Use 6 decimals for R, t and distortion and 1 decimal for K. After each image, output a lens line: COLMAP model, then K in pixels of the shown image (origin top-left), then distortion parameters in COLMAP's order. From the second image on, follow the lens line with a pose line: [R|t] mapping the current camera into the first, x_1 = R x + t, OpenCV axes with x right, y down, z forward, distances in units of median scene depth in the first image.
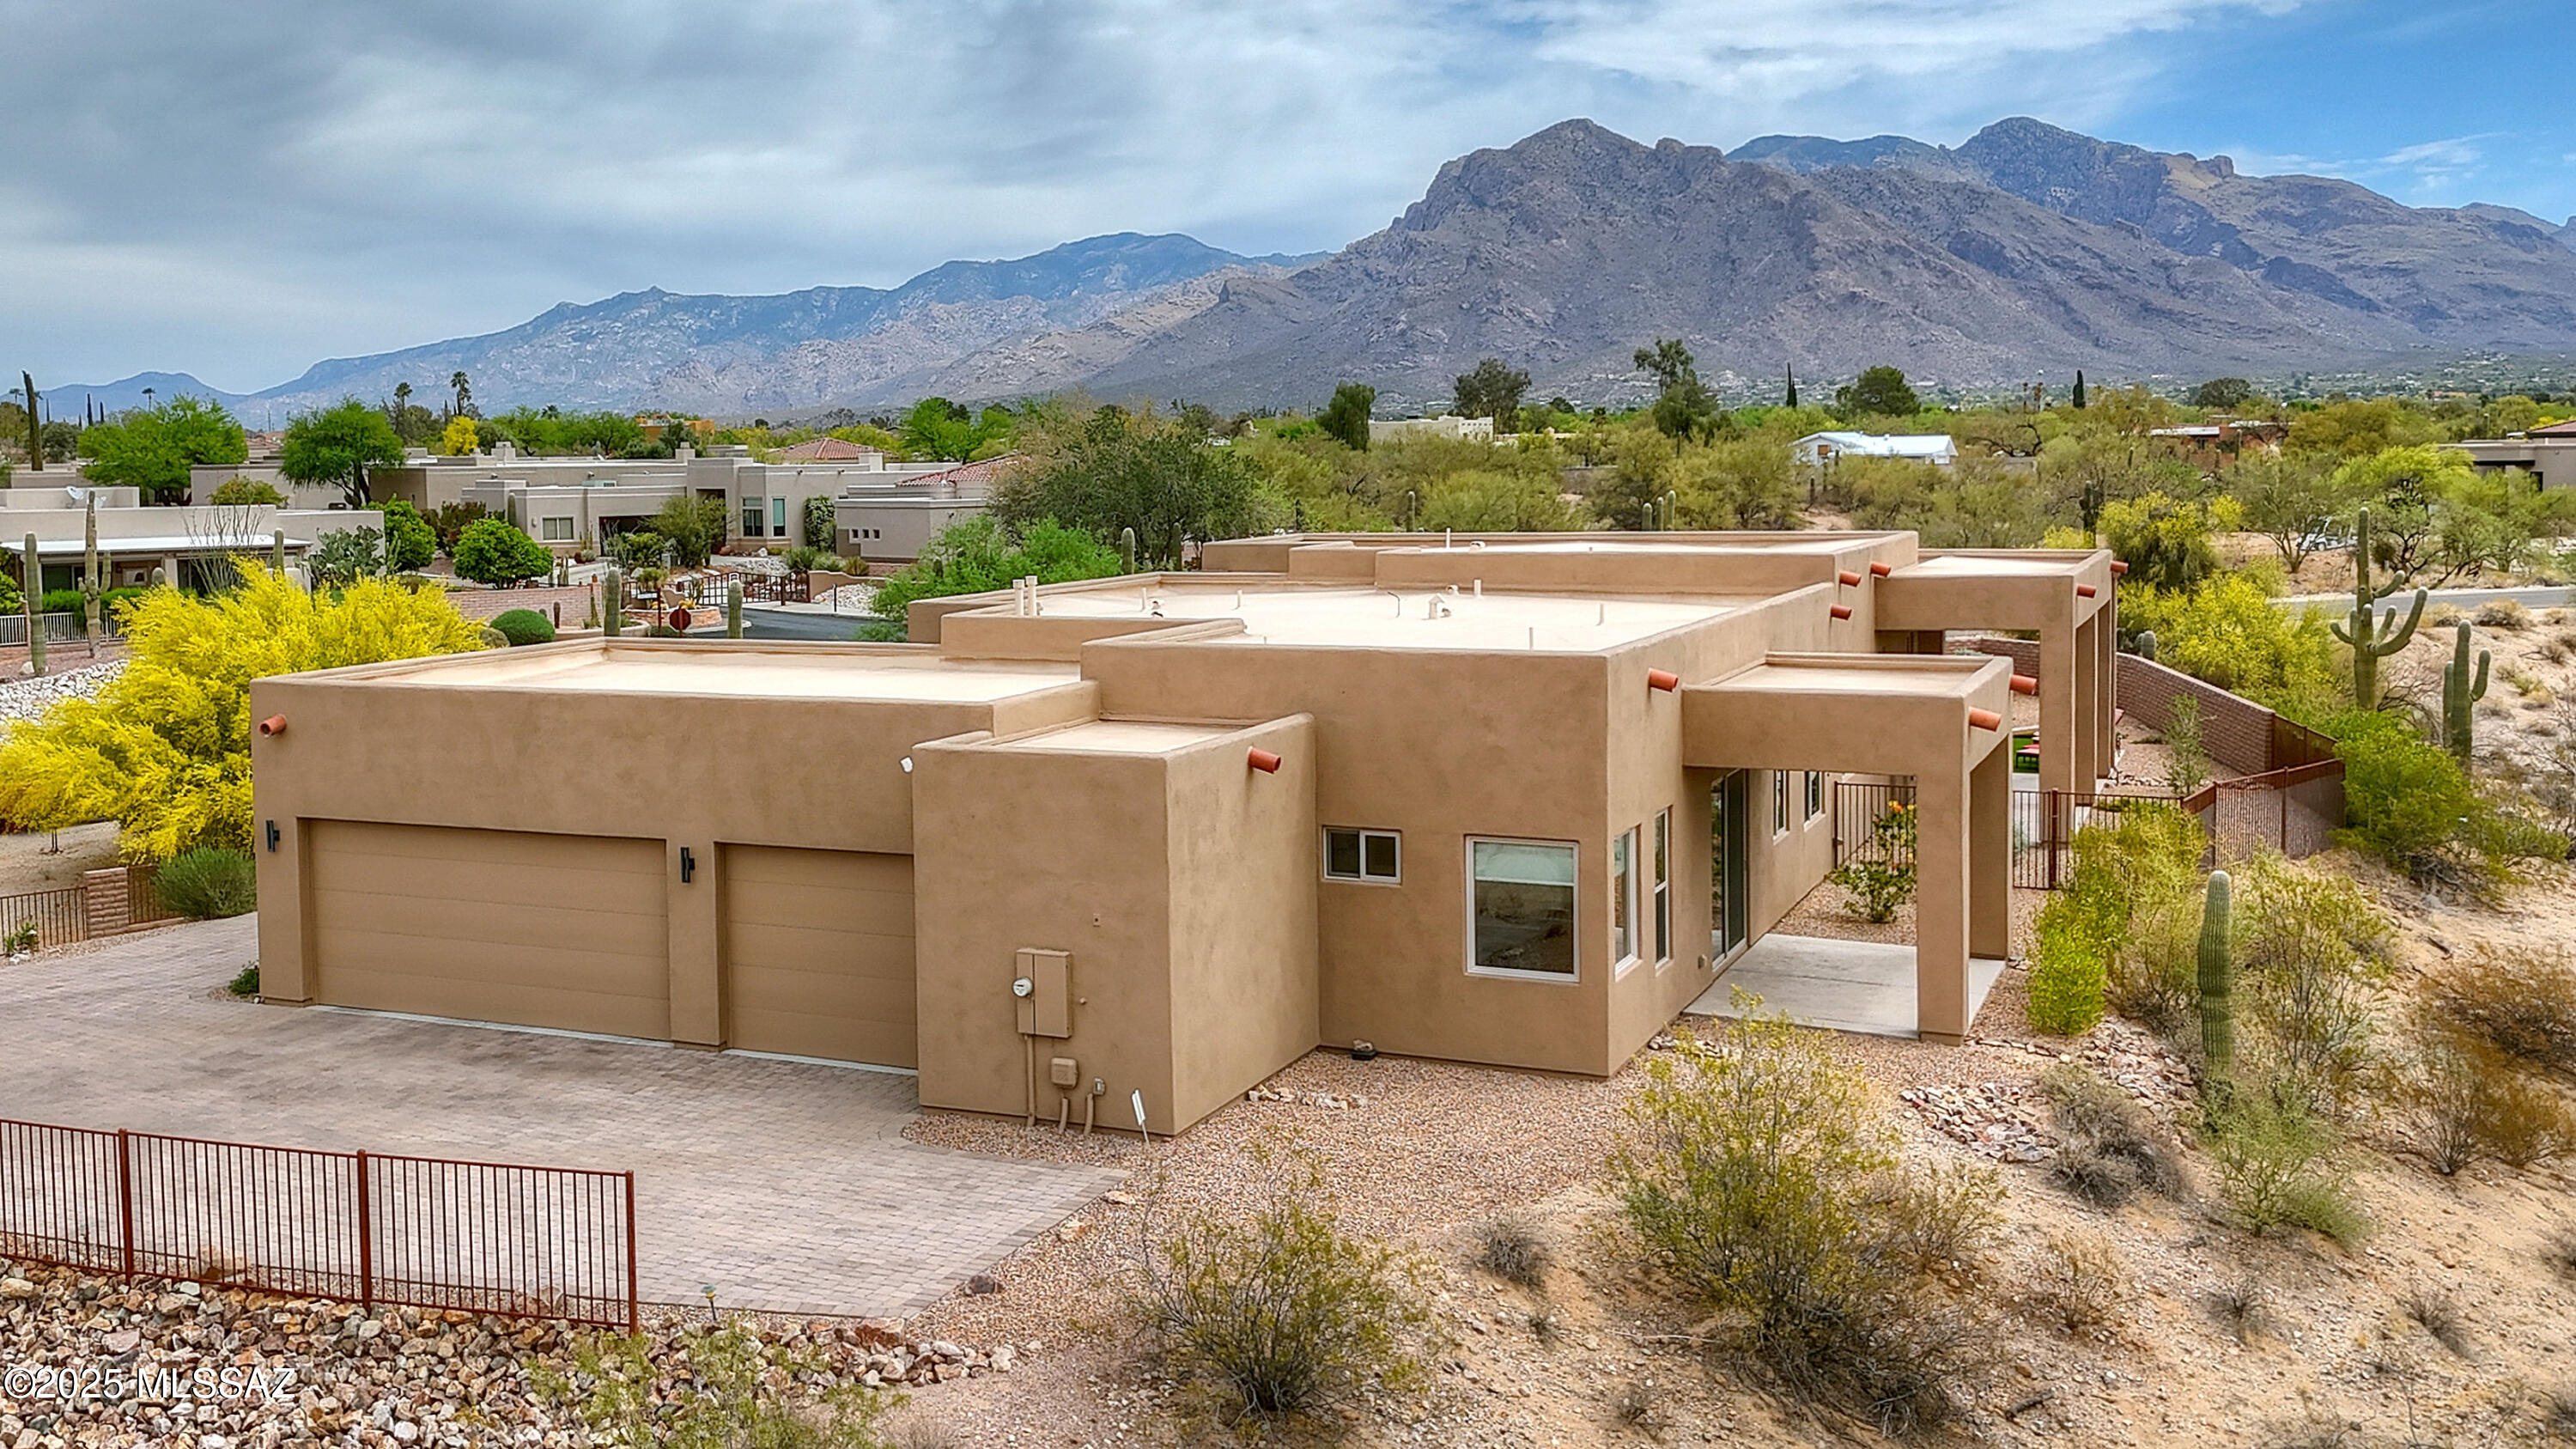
lens RADIAL K [[2599.7, 0, 1288.0], [0, 2599.7, 724.5], [0, 0, 1]] dist [0.102167, -0.186647]
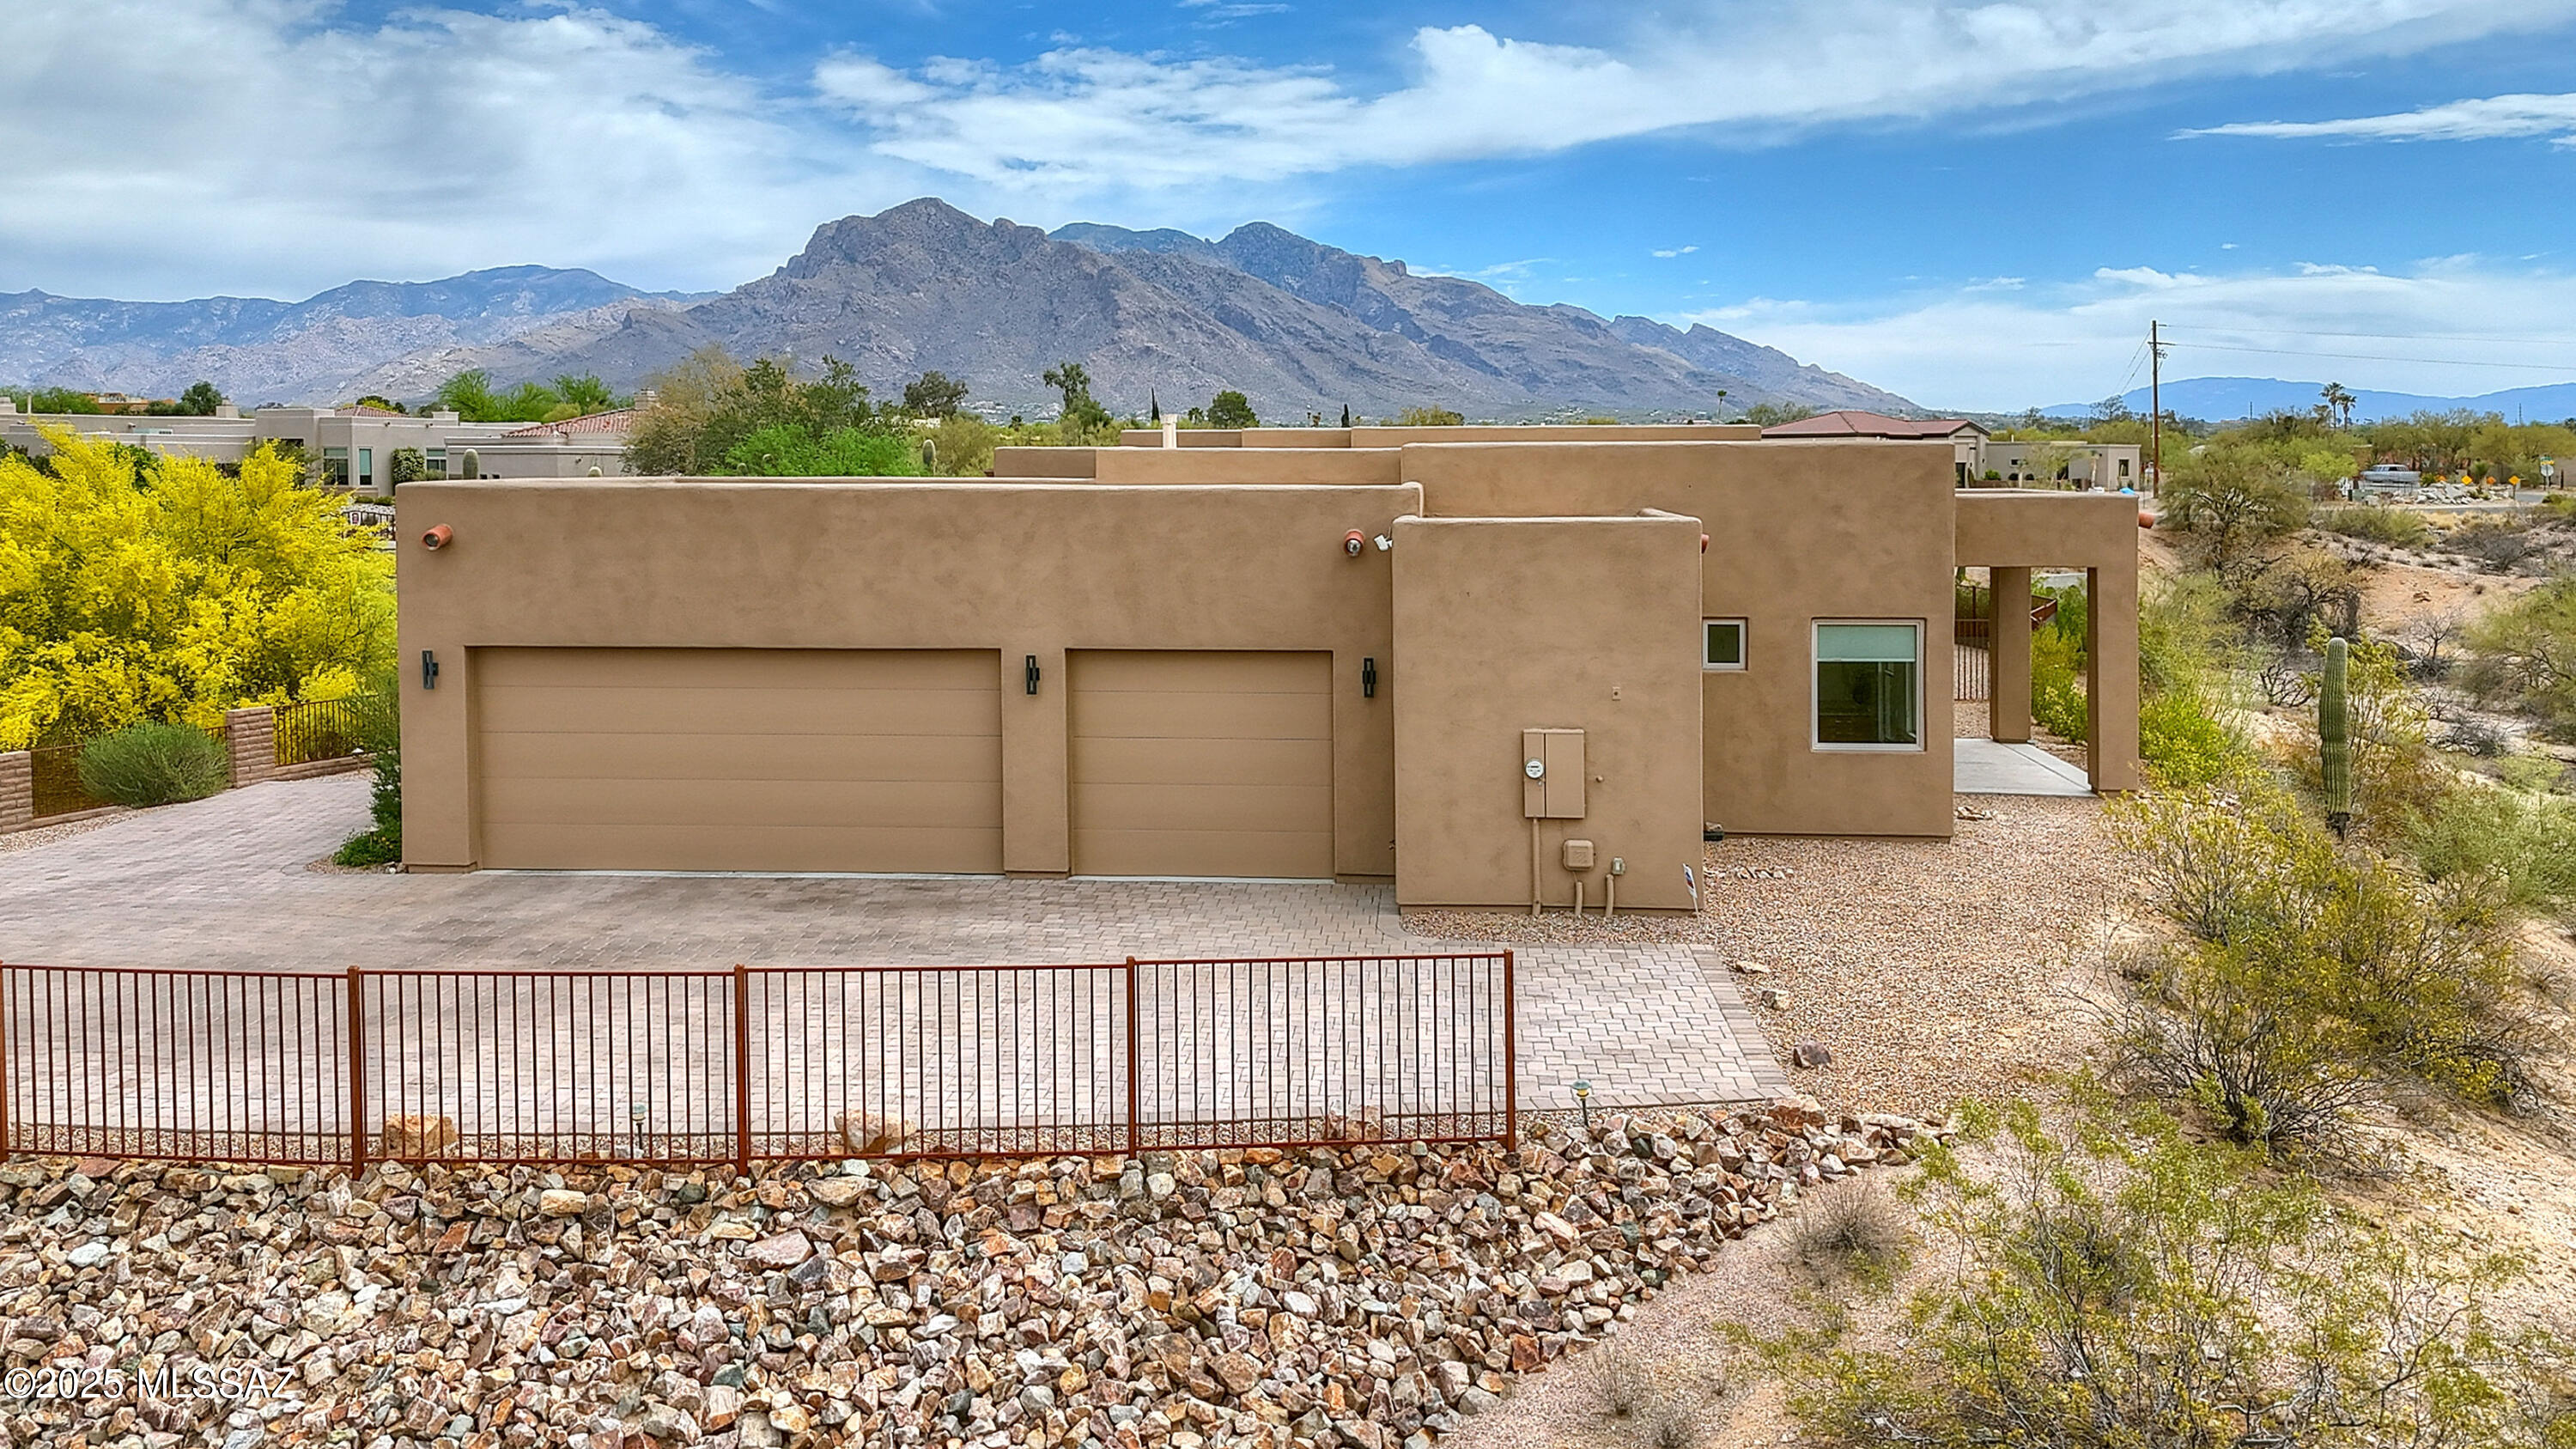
lens RADIAL K [[1900.1, 0, 1288.0], [0, 1900.1, 724.5], [0, 0, 1]] dist [0.095269, -0.073763]
pose [[0.920932, -0.031486, 0.388450, -0.101775], [0.029045, 0.999504, 0.012156, 0.016466], [-0.388640, 0.000087, 0.921390, 0.087575]]
